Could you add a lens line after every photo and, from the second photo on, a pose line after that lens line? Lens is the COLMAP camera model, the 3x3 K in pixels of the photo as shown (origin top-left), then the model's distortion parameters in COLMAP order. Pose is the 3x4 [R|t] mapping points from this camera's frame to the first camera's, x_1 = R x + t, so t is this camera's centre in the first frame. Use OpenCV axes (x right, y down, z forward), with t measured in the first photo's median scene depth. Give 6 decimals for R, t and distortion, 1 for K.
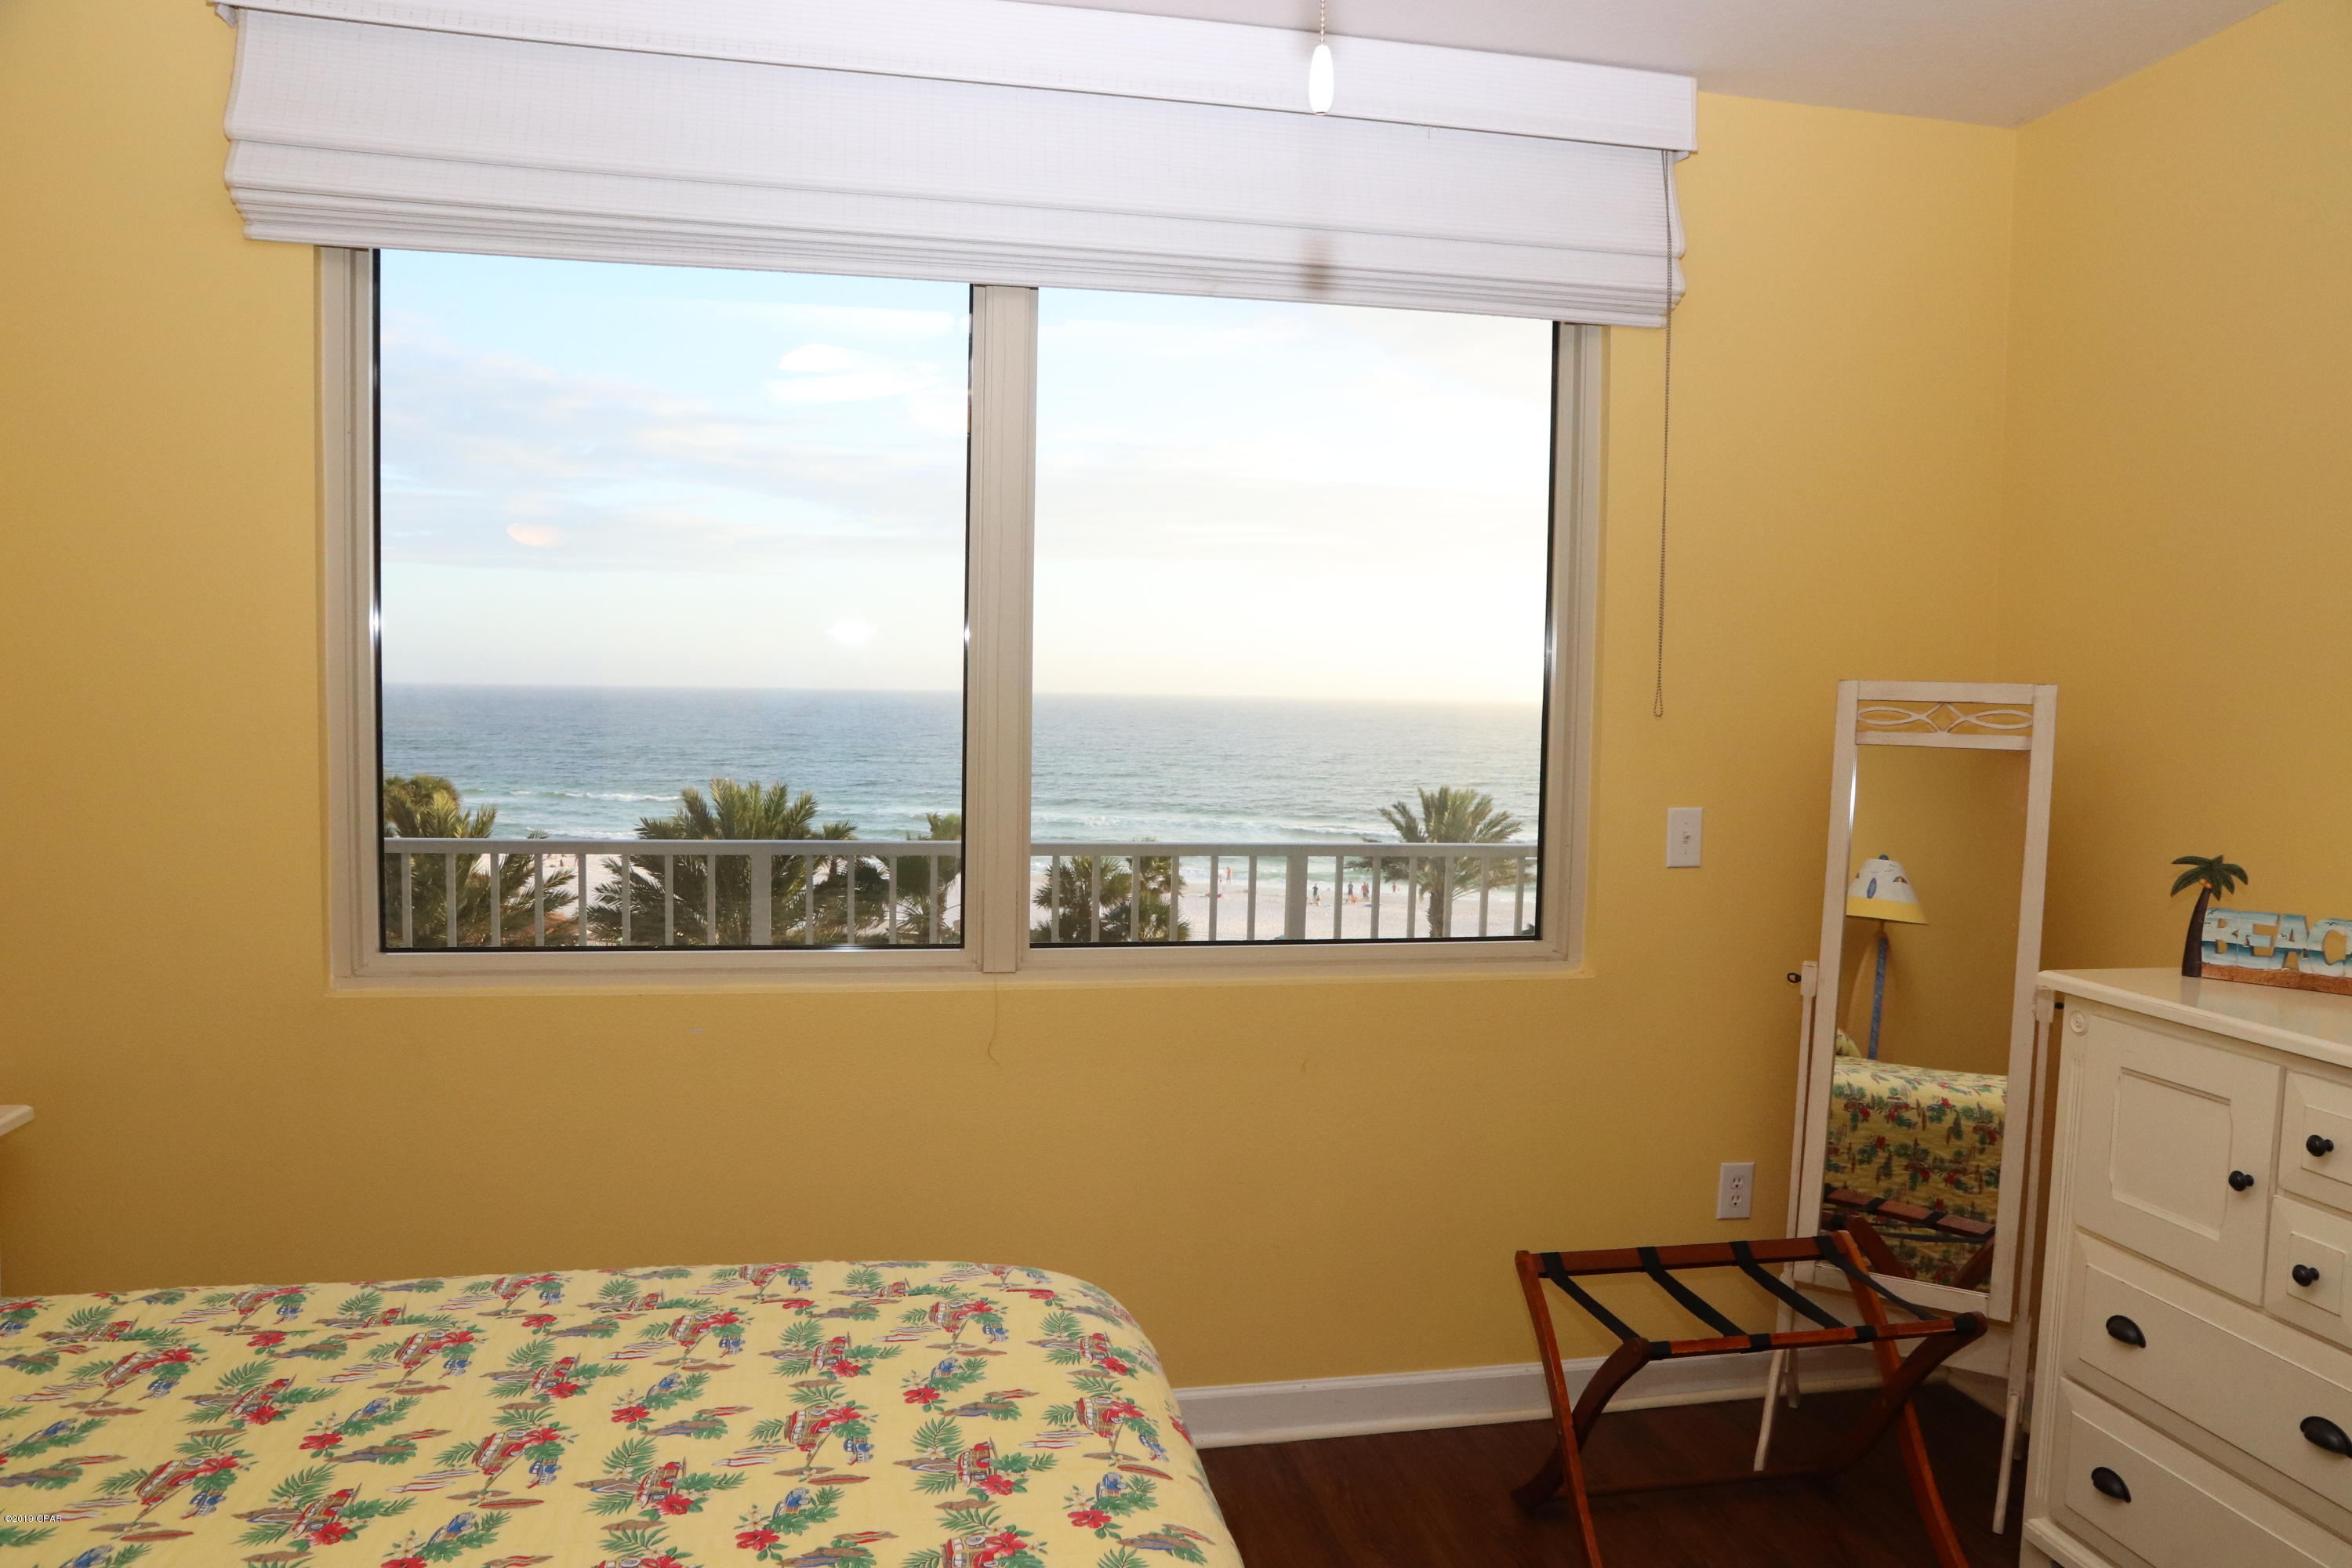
lens RADIAL K [[1617.8, 0, 1193.1], [0, 1617.8, 805.7], [0, 0, 1]] dist [-0.119671, 0.087008]
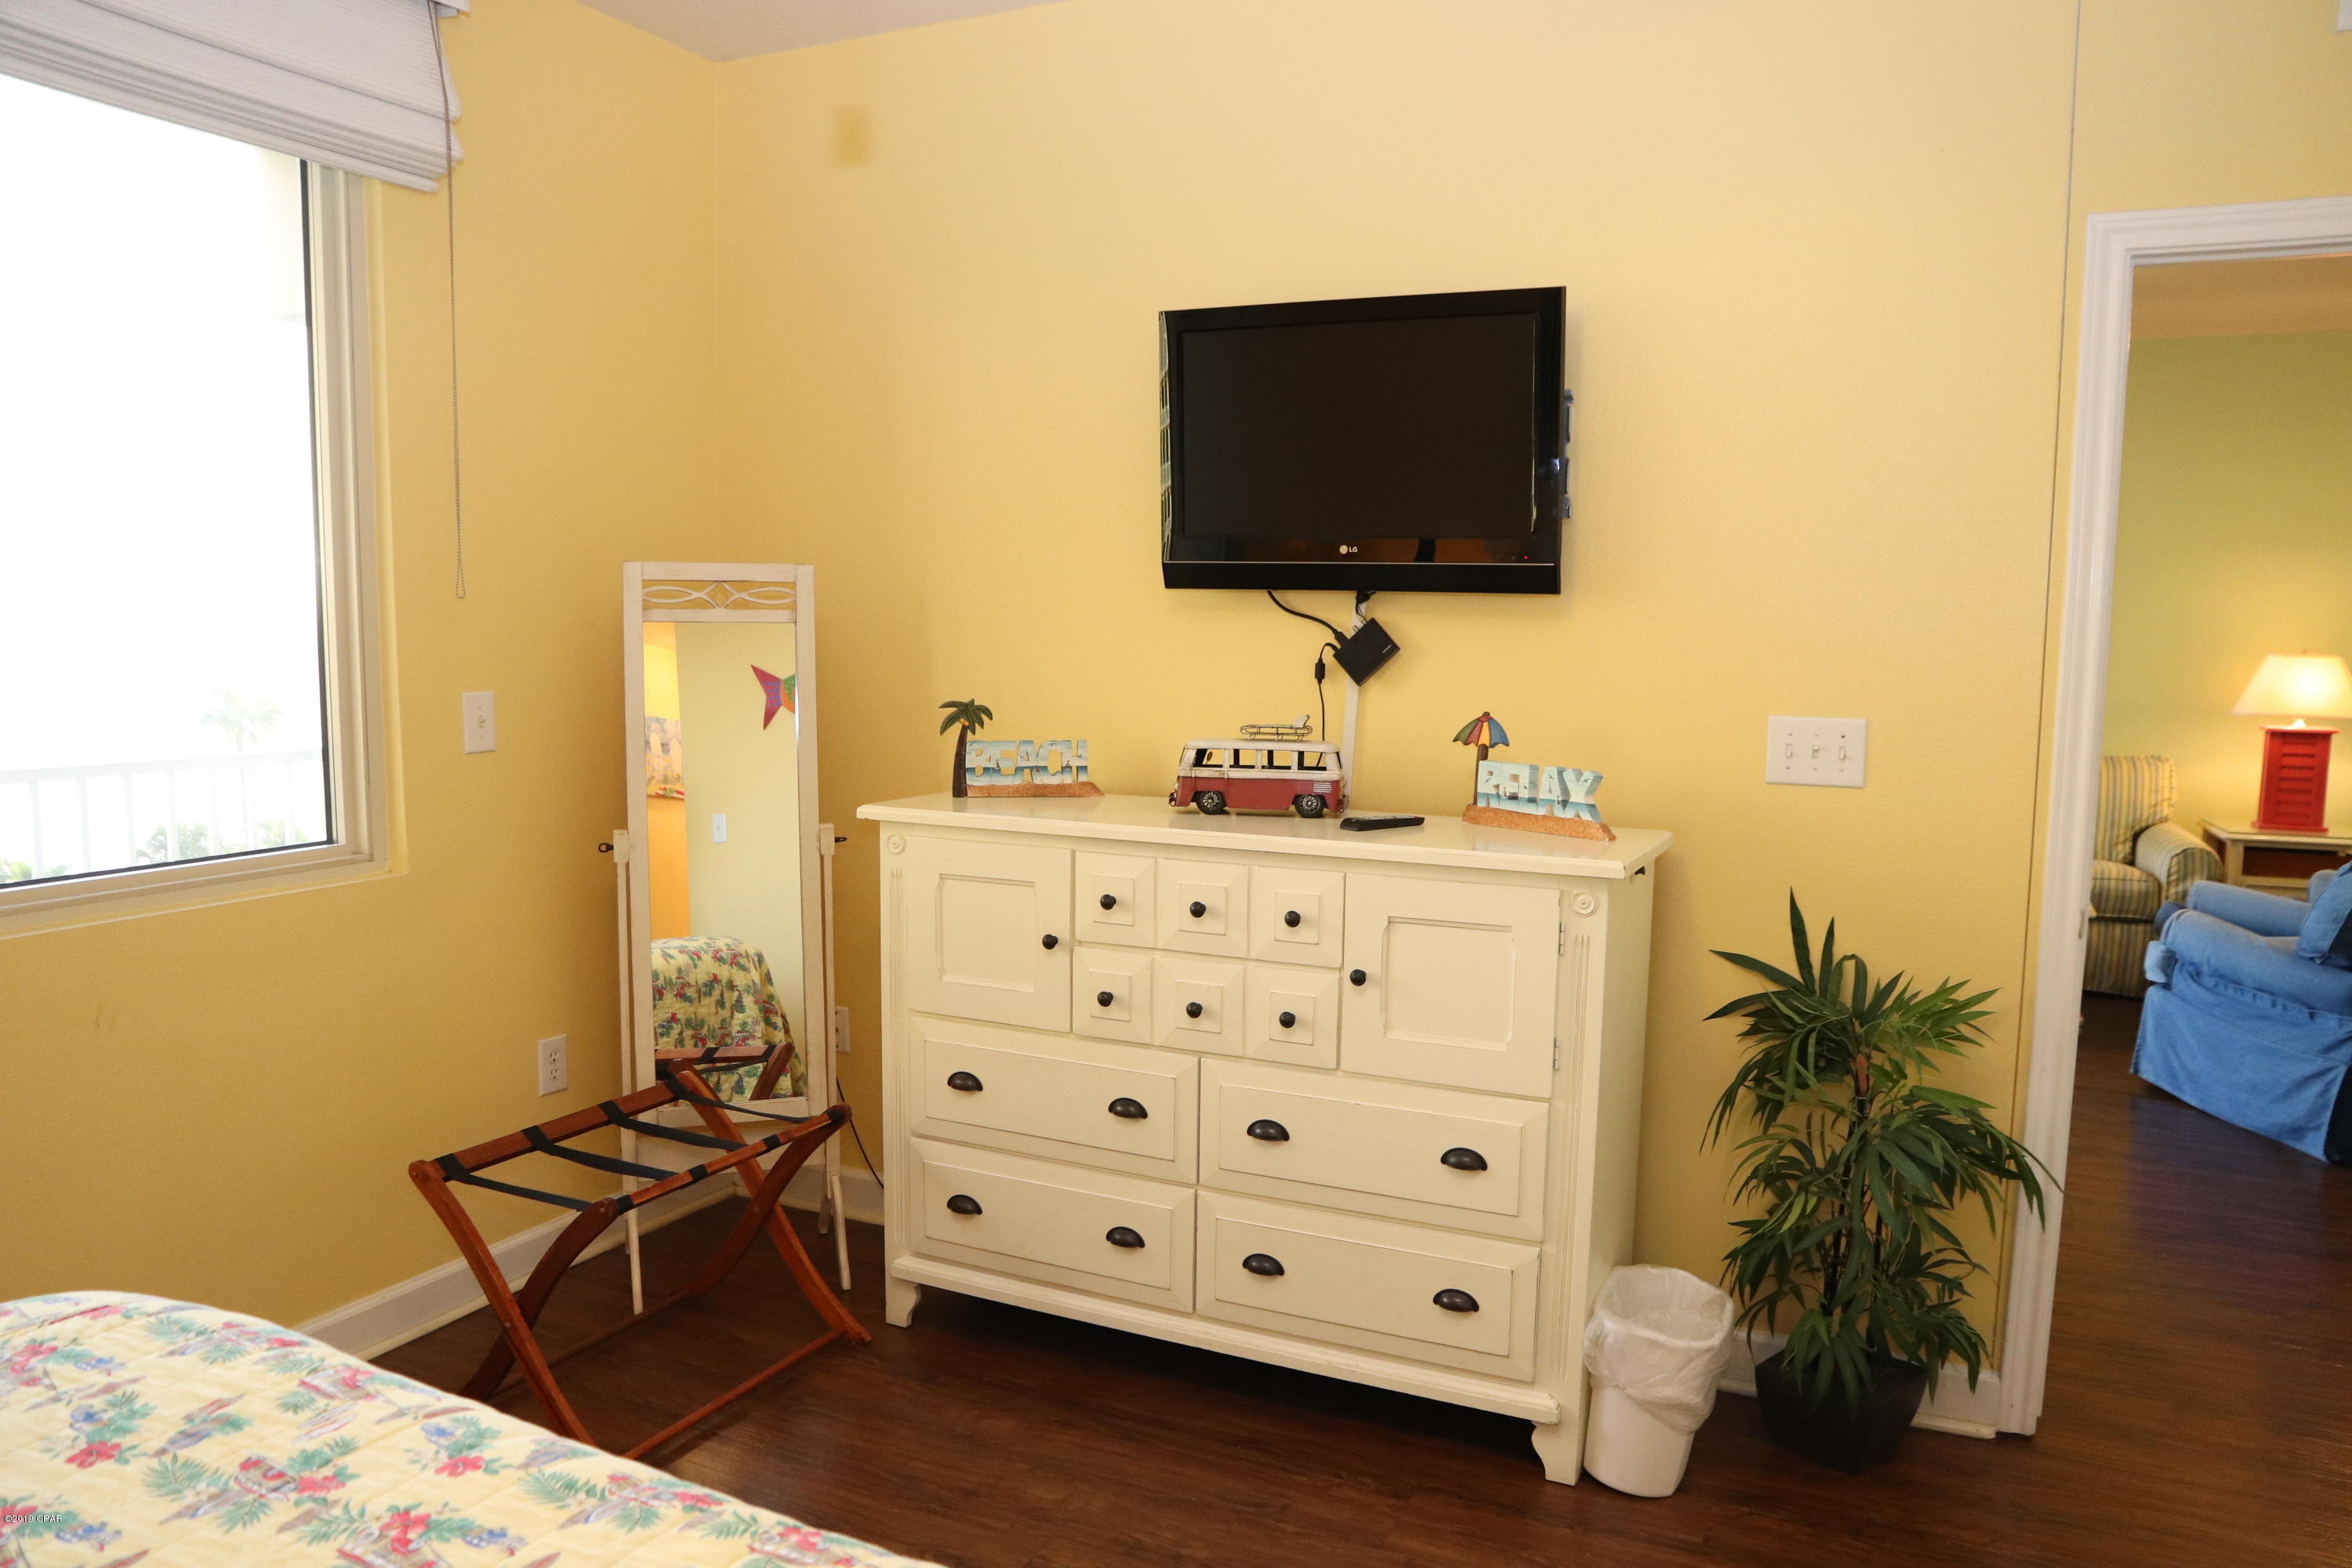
lens RADIAL K [[1617.8, 0, 1193.1], [0, 1617.8, 805.7], [0, 0, 1]] dist [-0.119671, 0.087008]
pose [[0.598571, -0.105434, 0.794101, -0.274744], [0.056734, 0.994391, 0.089262, 0.011490], [-0.799058, -0.008377, 0.601195, 0.075869]]
